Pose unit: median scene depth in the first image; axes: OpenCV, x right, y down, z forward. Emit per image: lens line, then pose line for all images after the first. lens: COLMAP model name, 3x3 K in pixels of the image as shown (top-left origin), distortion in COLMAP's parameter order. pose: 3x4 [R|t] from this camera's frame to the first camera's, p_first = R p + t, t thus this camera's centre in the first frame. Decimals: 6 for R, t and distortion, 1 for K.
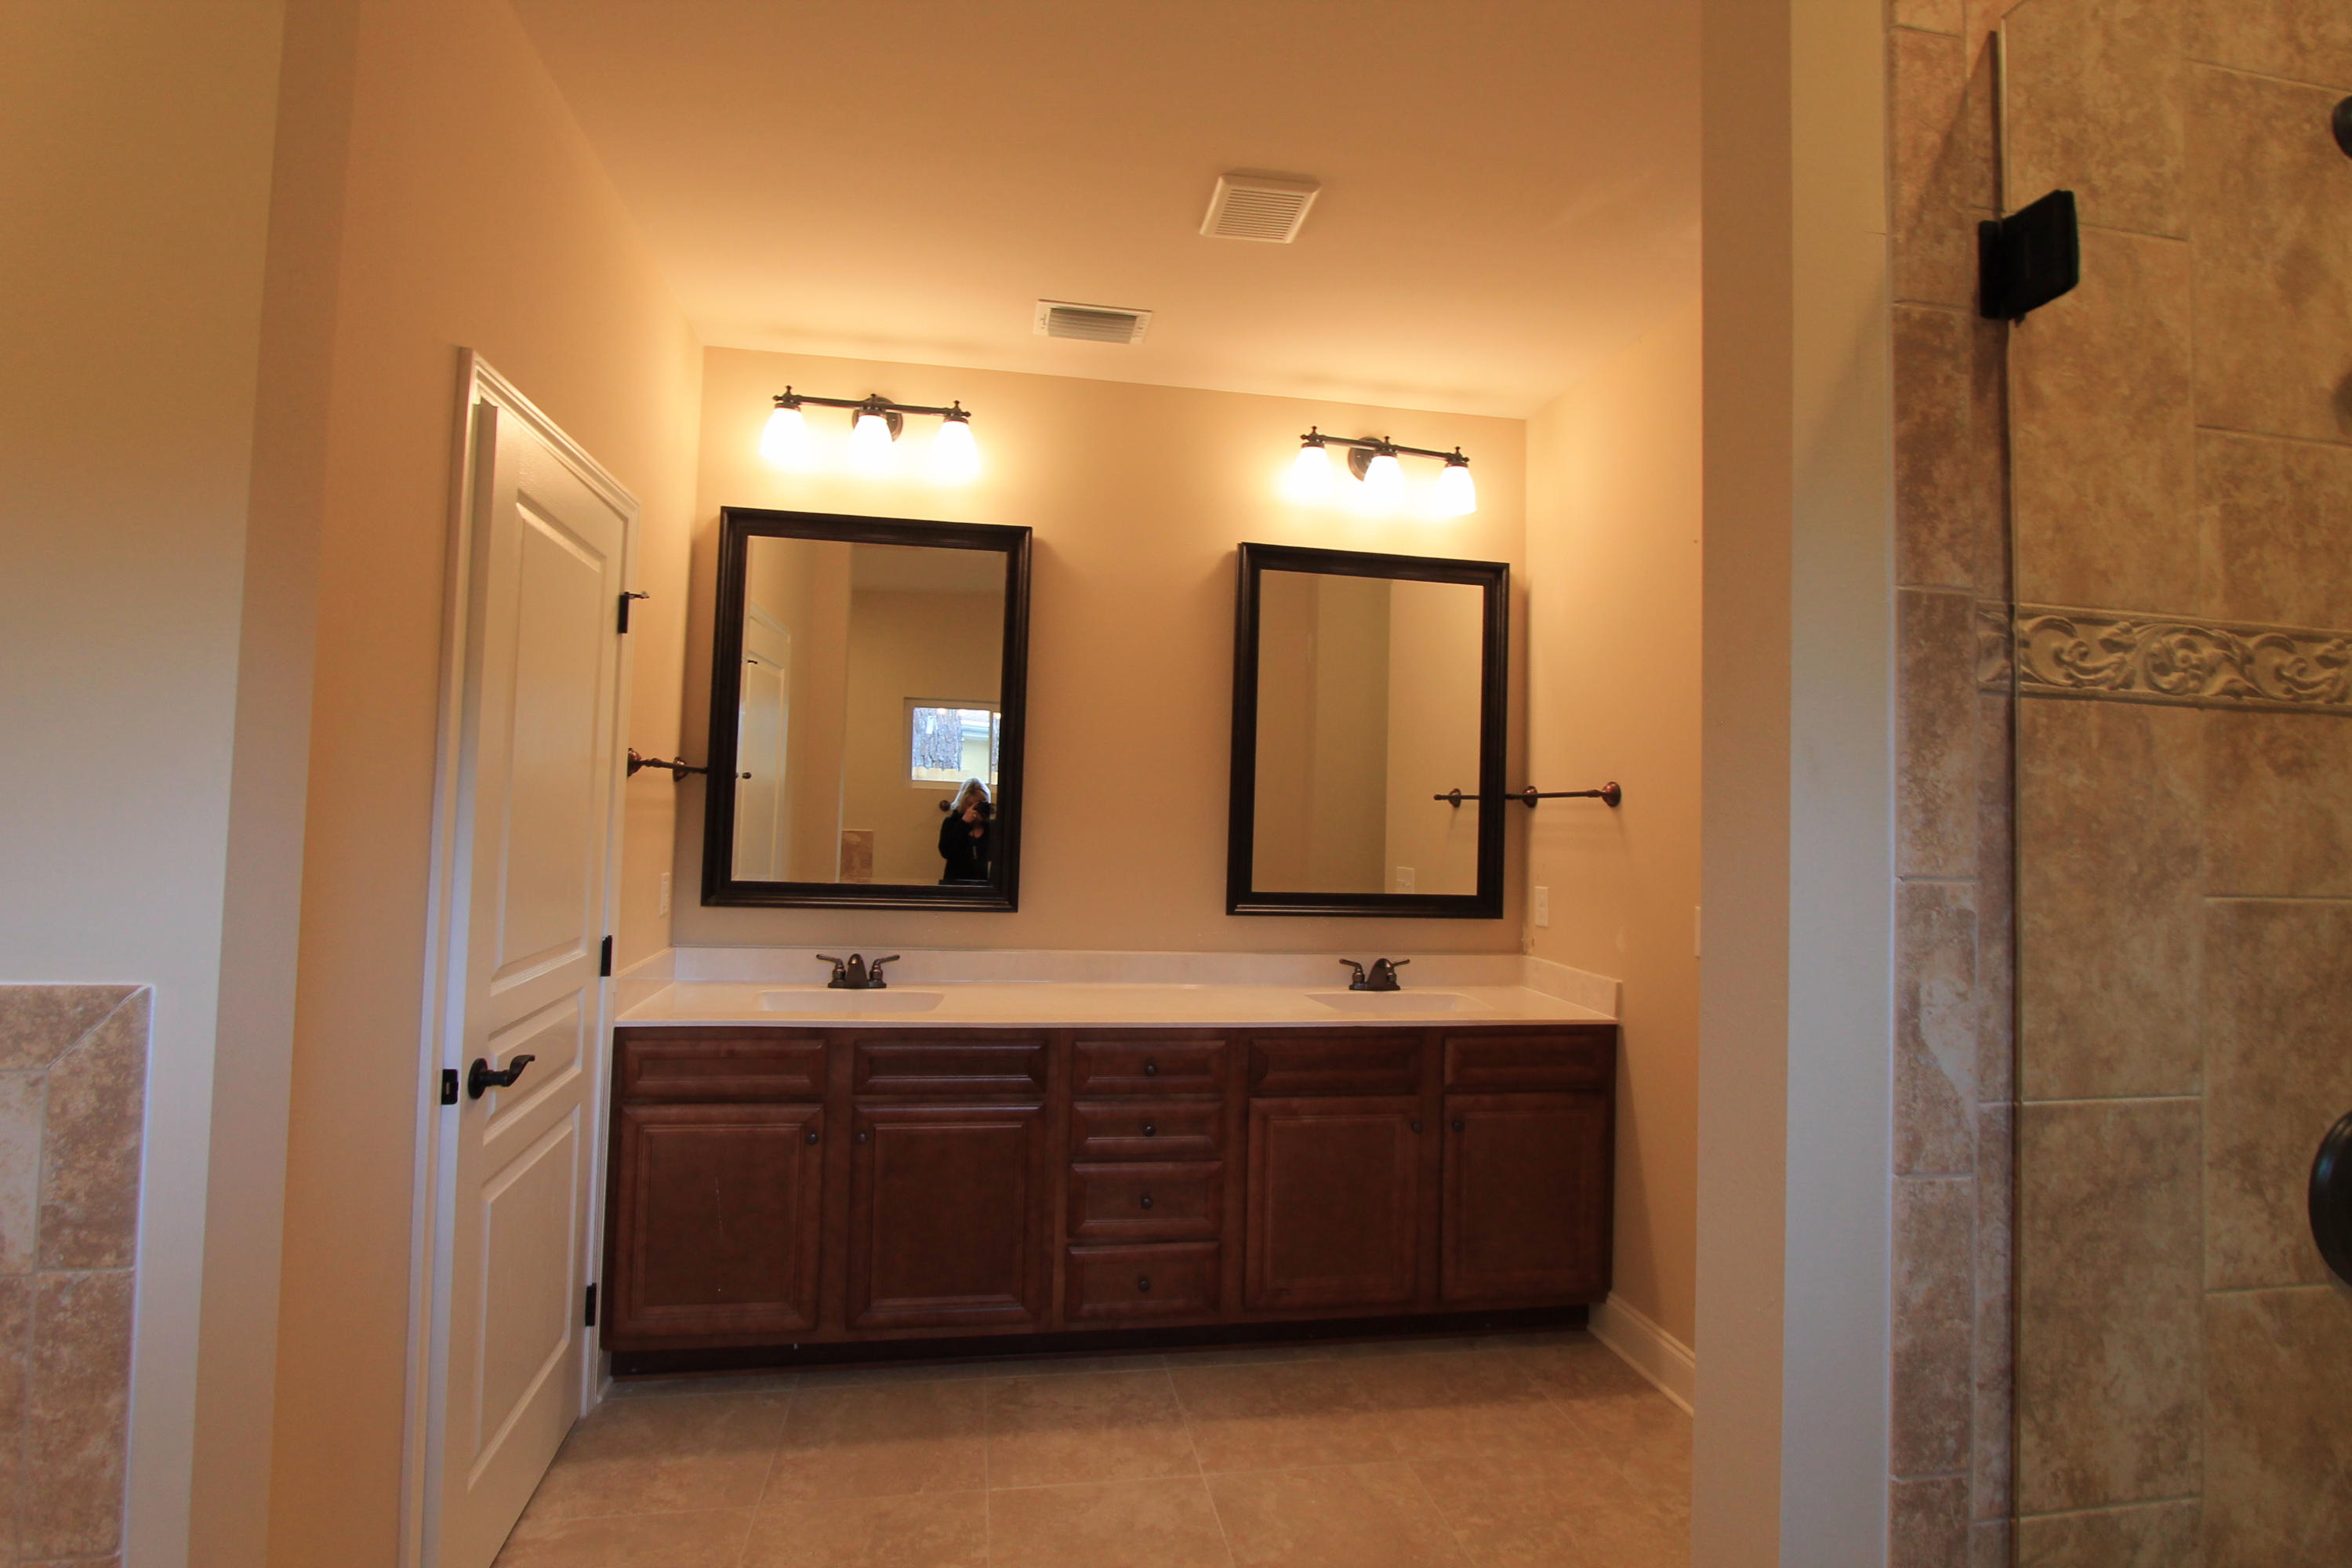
lens RADIAL K [[1132.4, 0, 1166.7], [0, 1132.4, 766.6], [0, 0, 1]] dist [-0.020120, 0.002600]
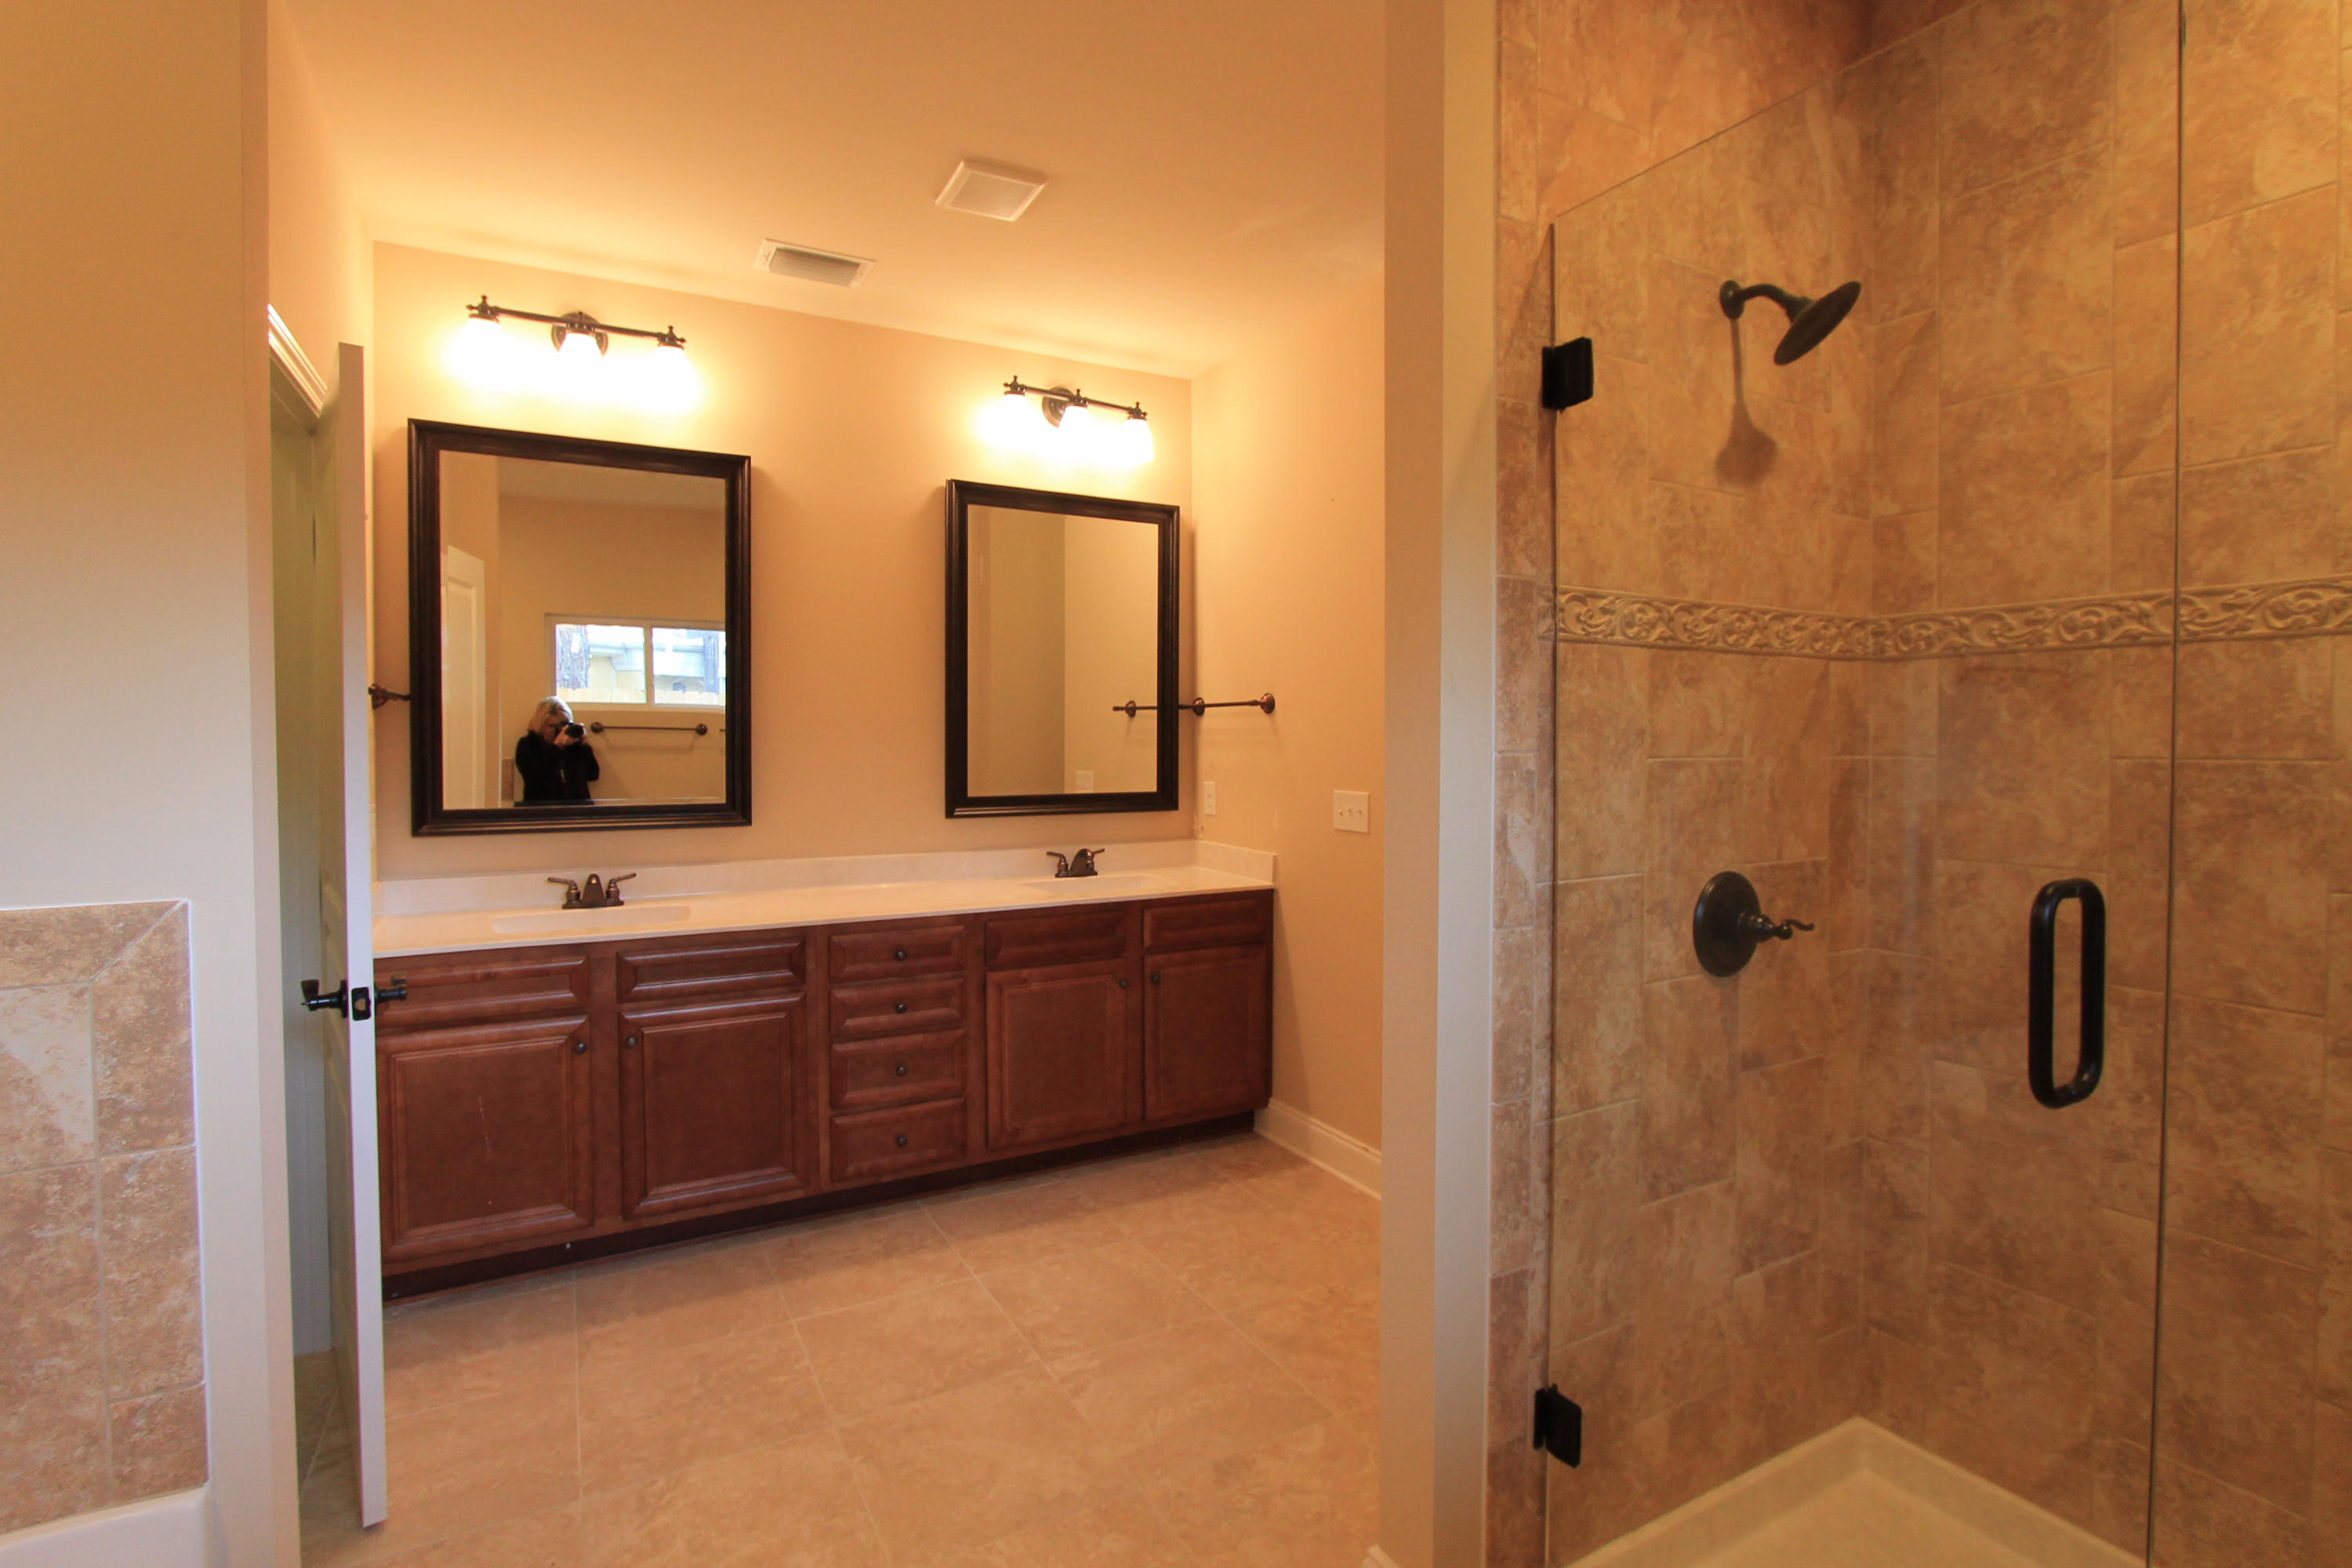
lens RADIAL K [[1153.3, 0, 1186.8], [0, 1153.3, 766.5], [0, 0, 1]] dist [-0.023262, 0.000320]
pose [[0.937374, -0.037591, 0.346290, -0.145806], [0.011128, 0.996884, 0.078093, -0.007134], [-0.348147, -0.069349, 0.934872, -0.171591]]
